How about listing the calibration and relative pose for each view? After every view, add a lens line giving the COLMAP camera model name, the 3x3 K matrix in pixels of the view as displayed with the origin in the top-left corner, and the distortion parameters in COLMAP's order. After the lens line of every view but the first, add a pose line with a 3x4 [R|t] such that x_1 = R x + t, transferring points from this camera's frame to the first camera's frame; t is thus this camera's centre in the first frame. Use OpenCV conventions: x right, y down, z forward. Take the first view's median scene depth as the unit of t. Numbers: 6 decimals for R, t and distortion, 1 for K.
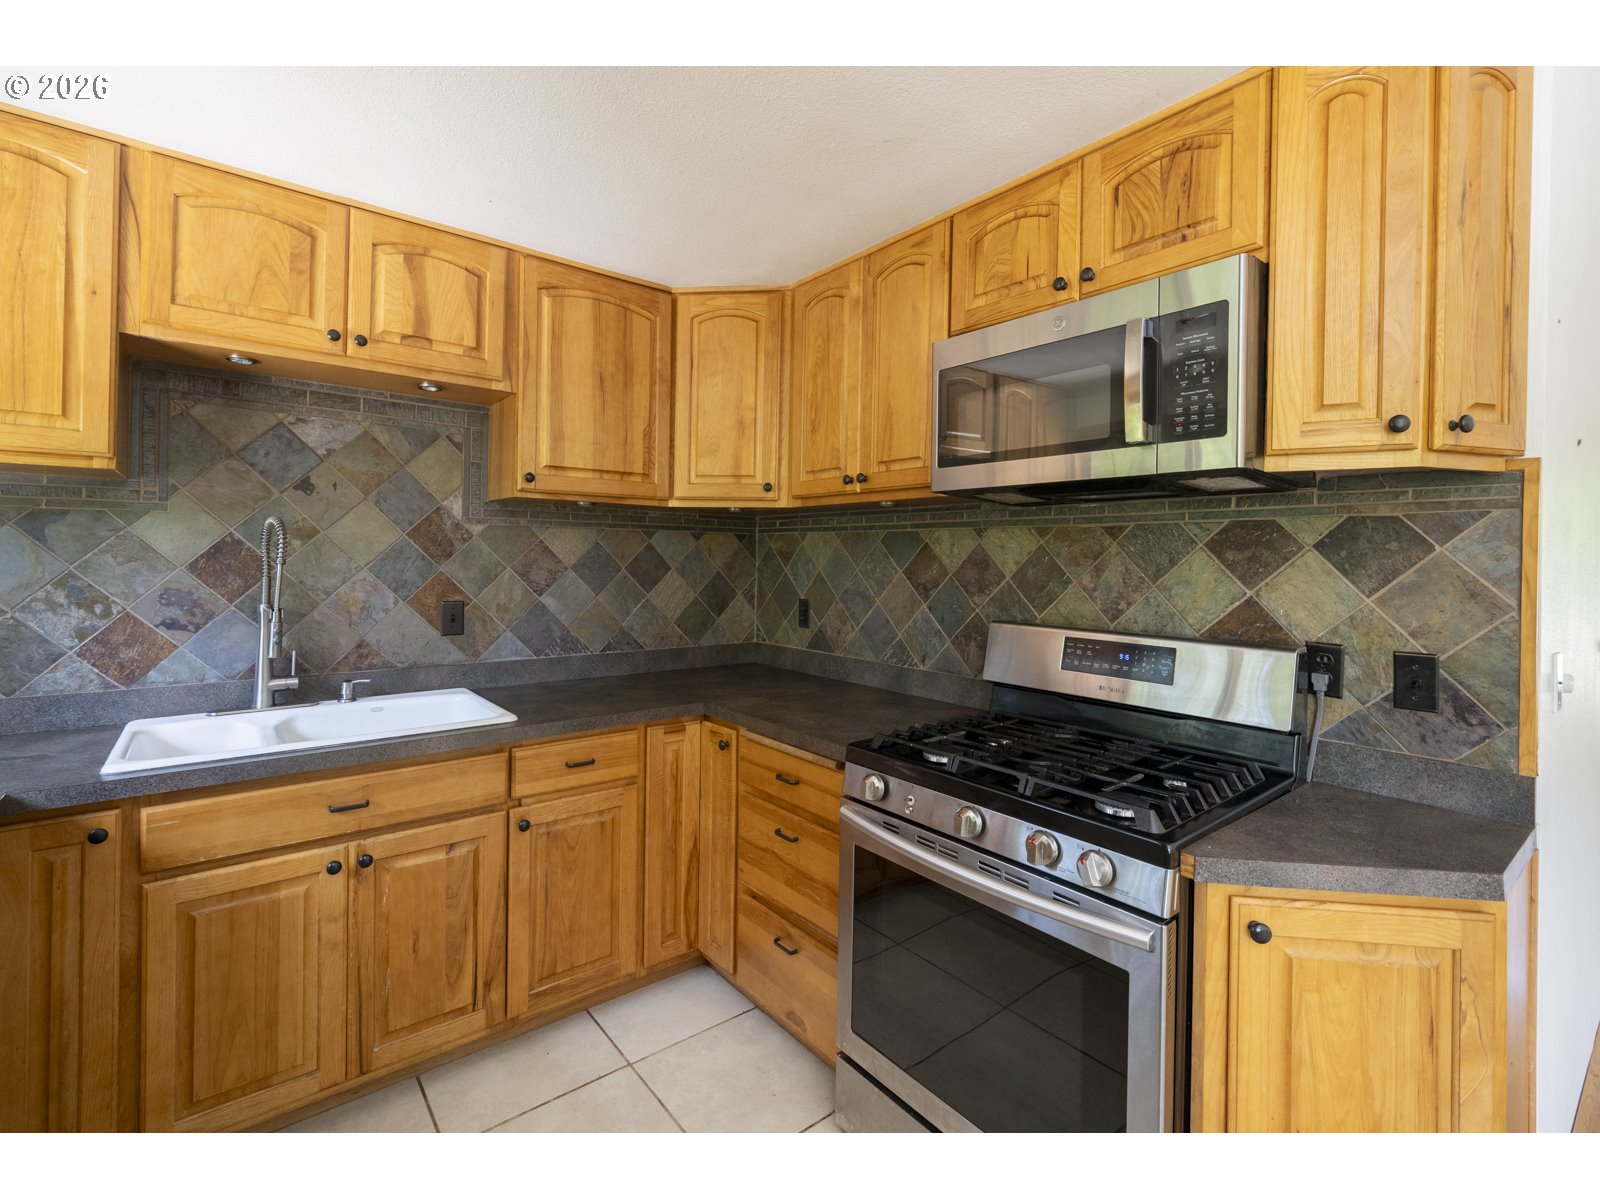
lens RADIAL K [[722.8, 0, 801.5], [0, 722.8, 556.2], [0, 0, 1]] dist [-0.003391, -0.000393]
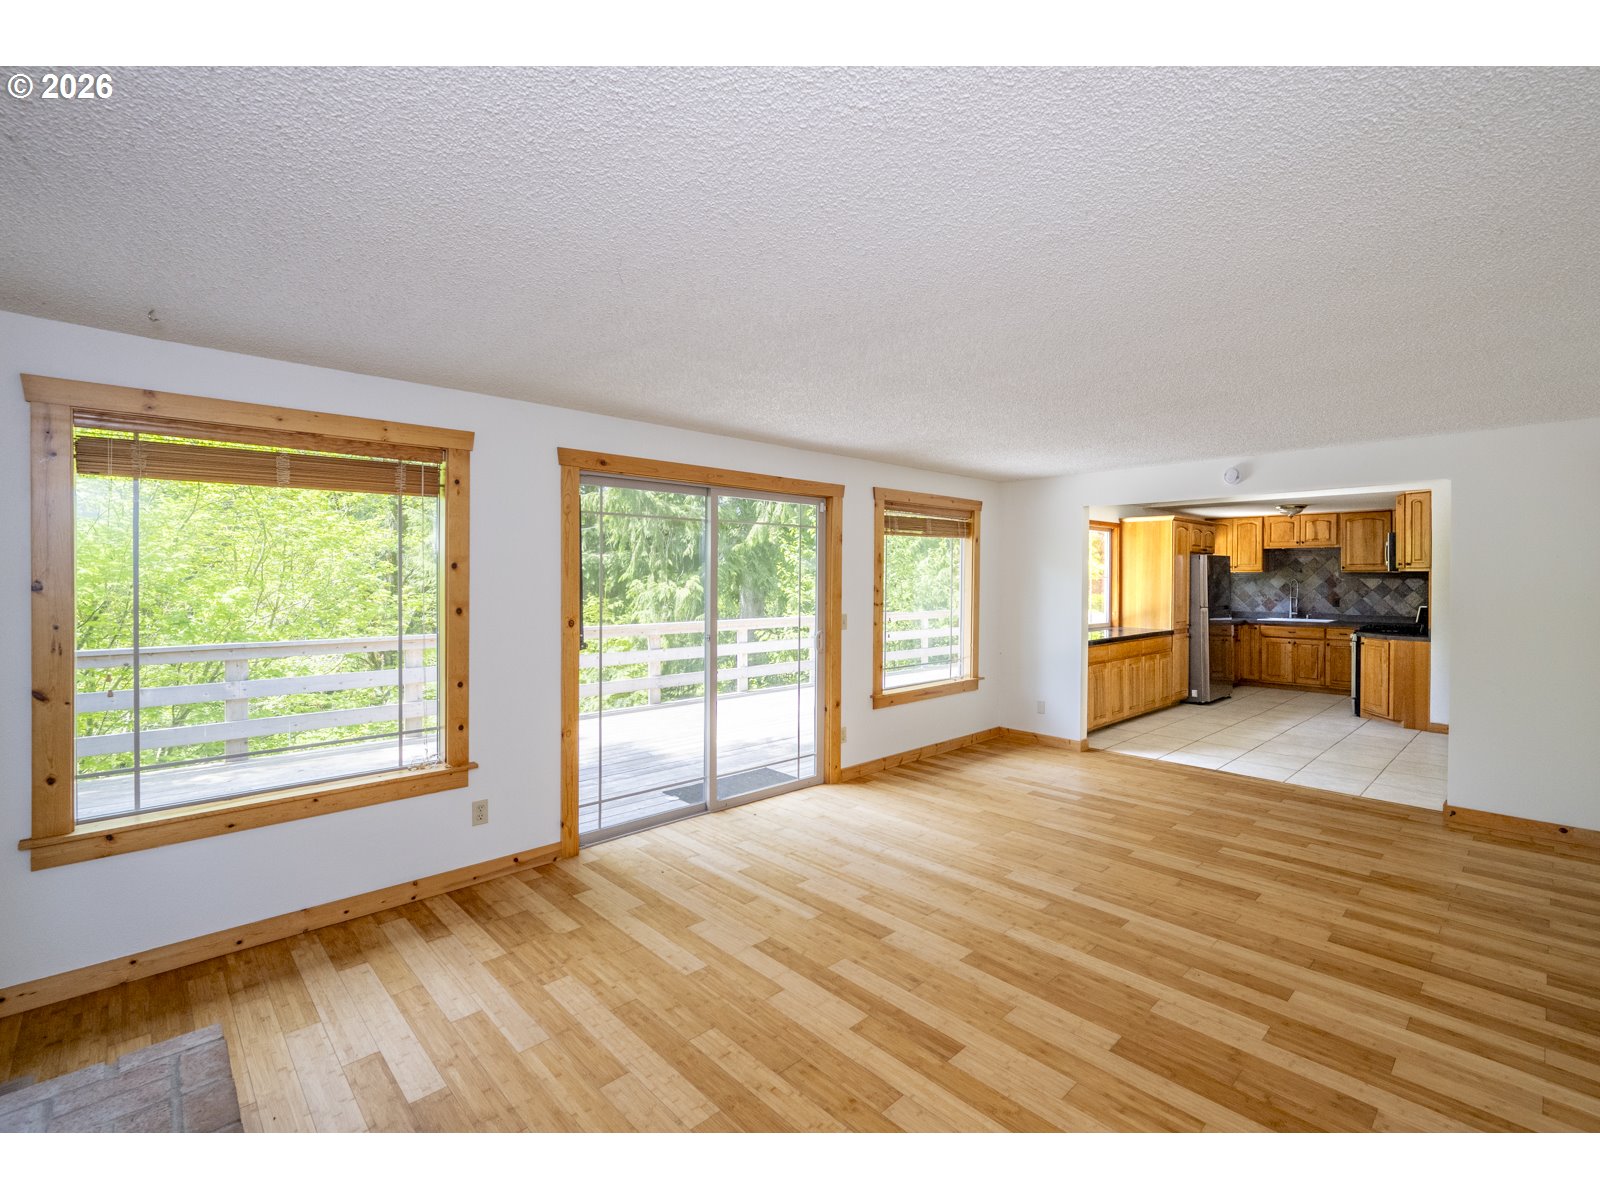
lens RADIAL K [[722.8, 0, 862.0], [0, 722.8, 579.1], [0, 0, 1]] dist [-0.003391, -0.000393]
pose [[0.120034, -0.009886, -0.992721, 3.687248], [0.001927, 0.999951, -0.009725, -0.010512], [0.992768, -0.000745, 0.120047, -2.419473]]
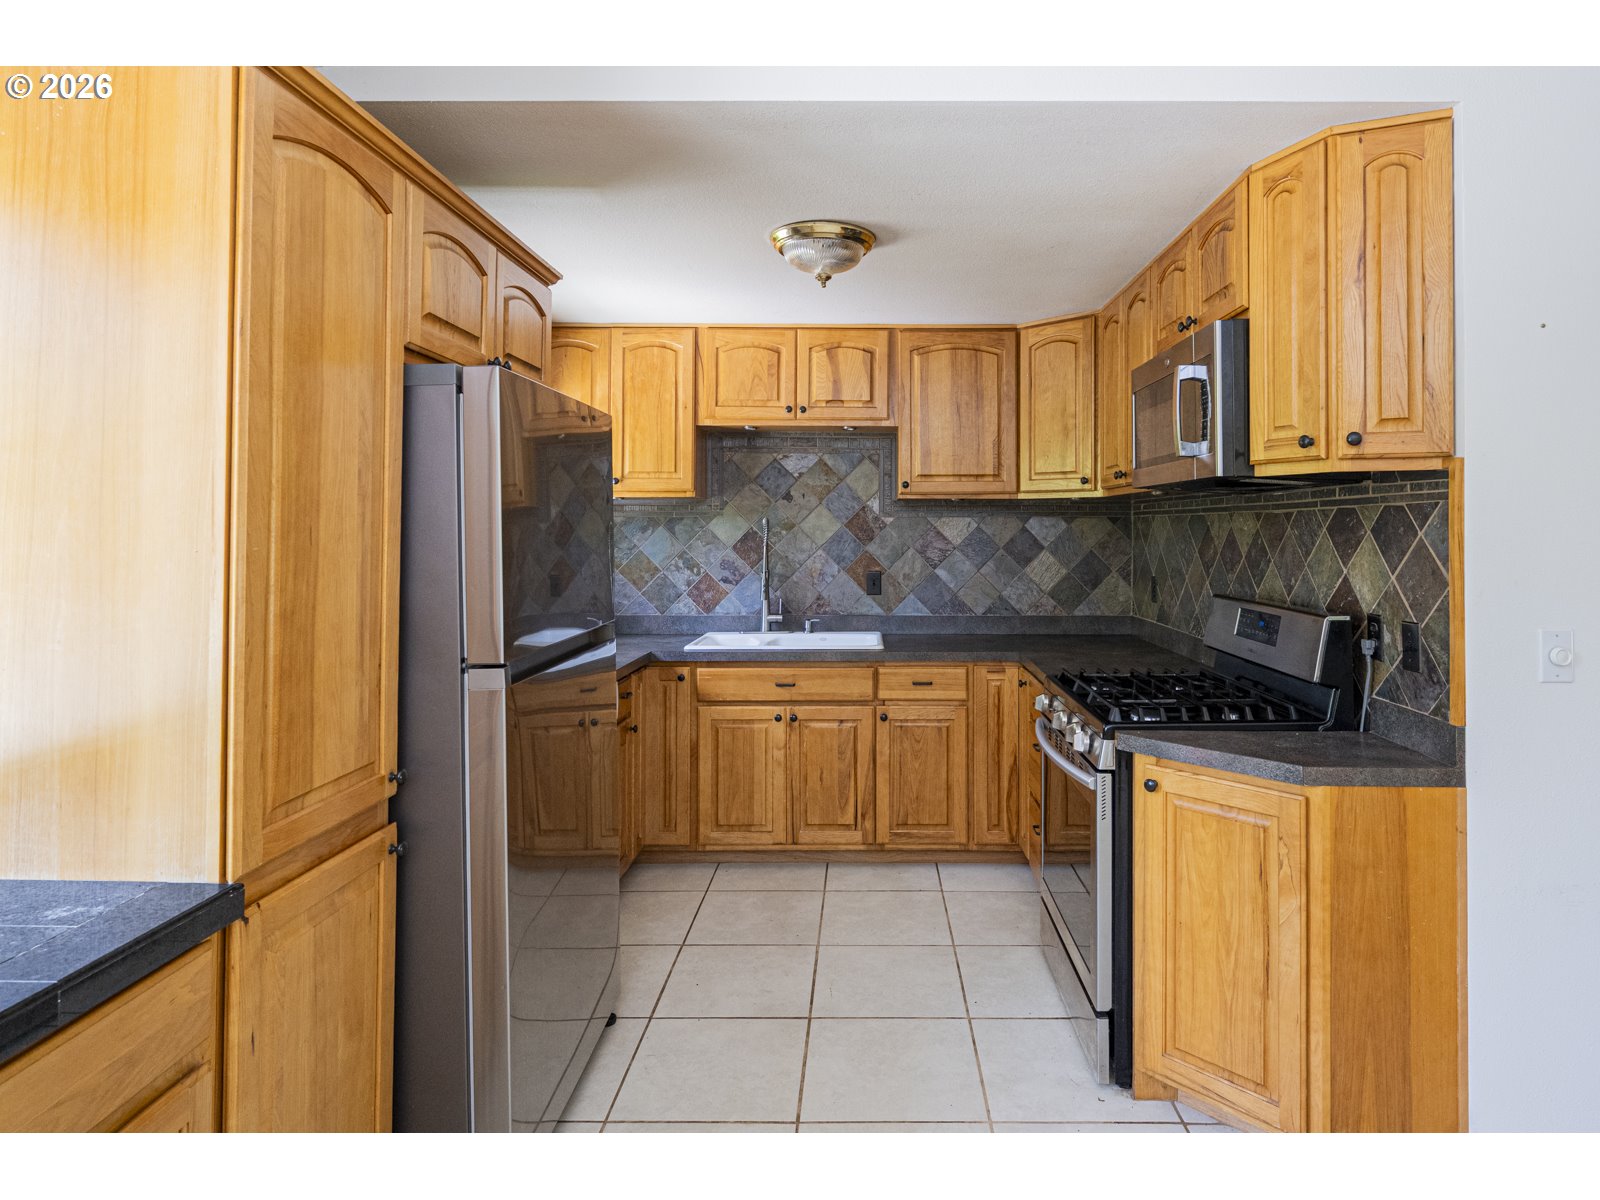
lens RADIAL K [[923.5, 0, 865.9], [0, 923.5, 512.6], [0, 0, 1]] dist [0.005713, 0.000973]
pose [[0.776861, -0.023600, -0.629230, 0.778536], [0.011803, 0.999668, -0.022921, -0.014109], [0.629562, 0.010380, 0.776881, -0.513136]]
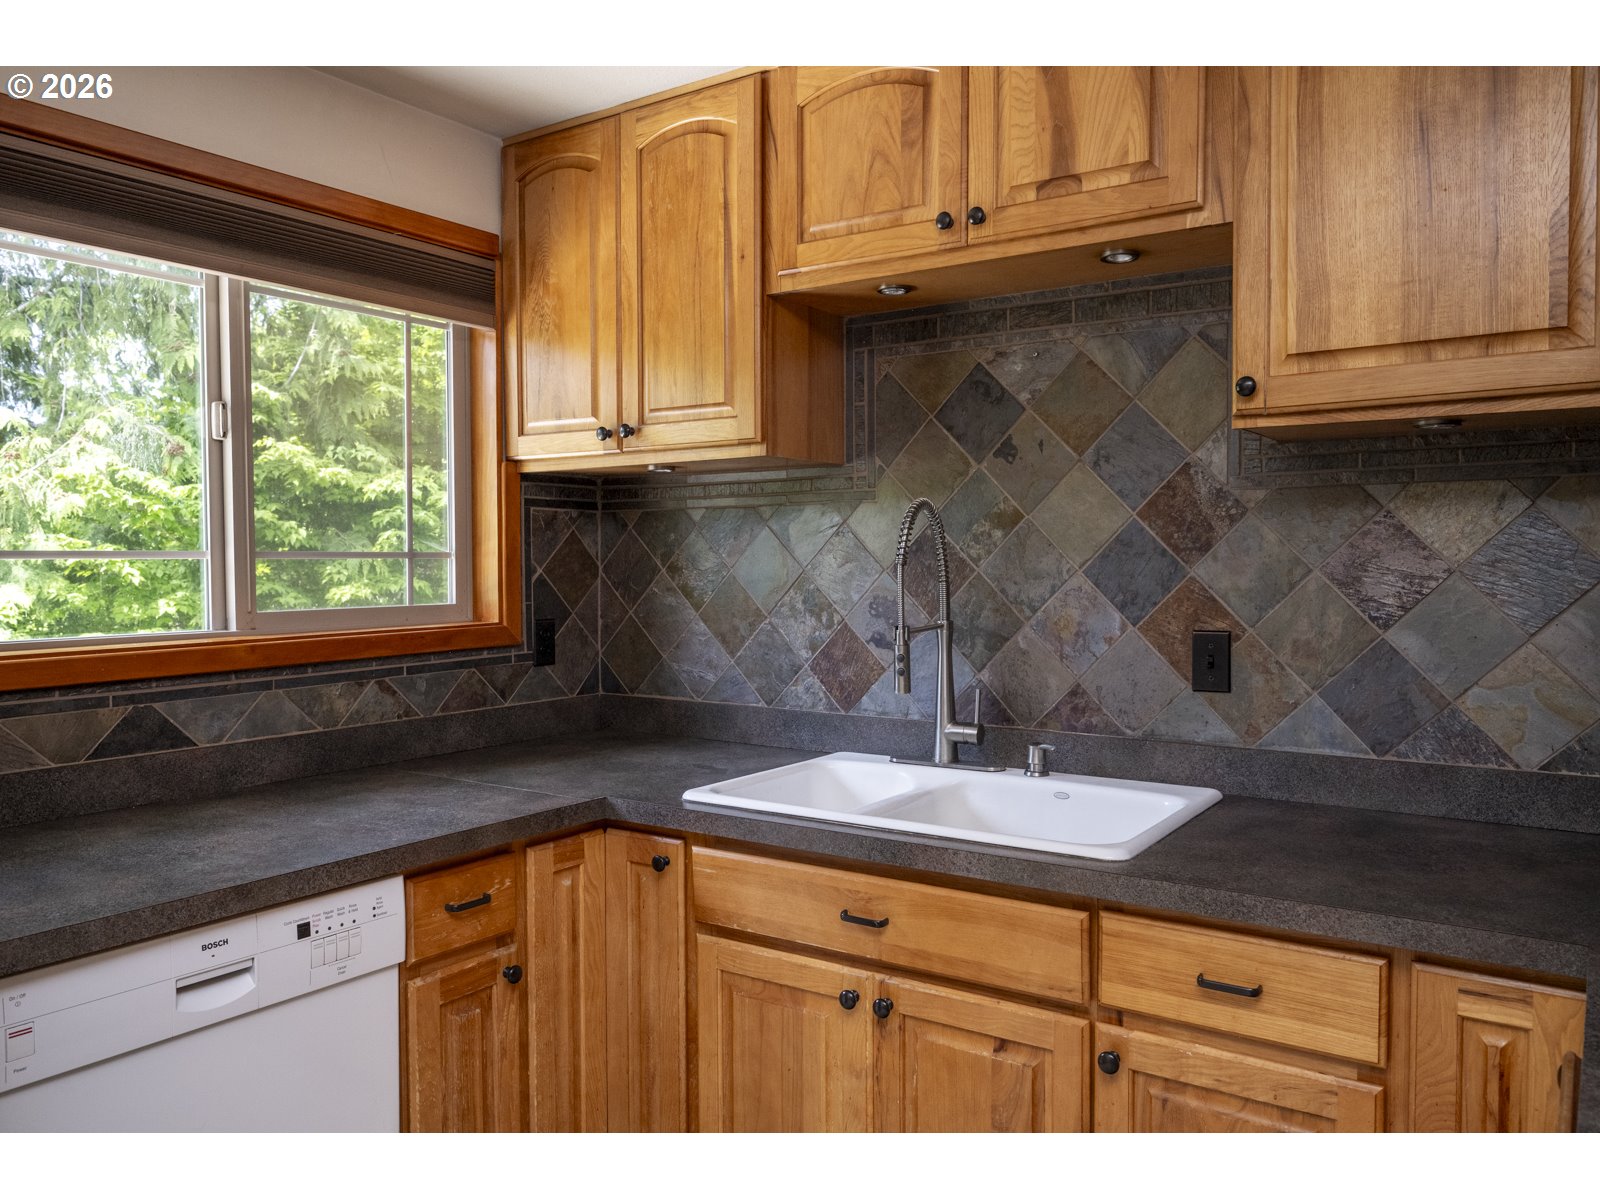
lens RADIAL K [[1166.9, 0, 806.3], [0, 1166.9, 602.0], [0, 0, 1]] dist [-0.000449, 0.007587]
pose [[0.288874, 0.023032, -0.957090, 0.333082], [0.013124, 0.999521, 0.028014, 0.013226], [0.957277, -0.020653, 0.288433, 0.523739]]
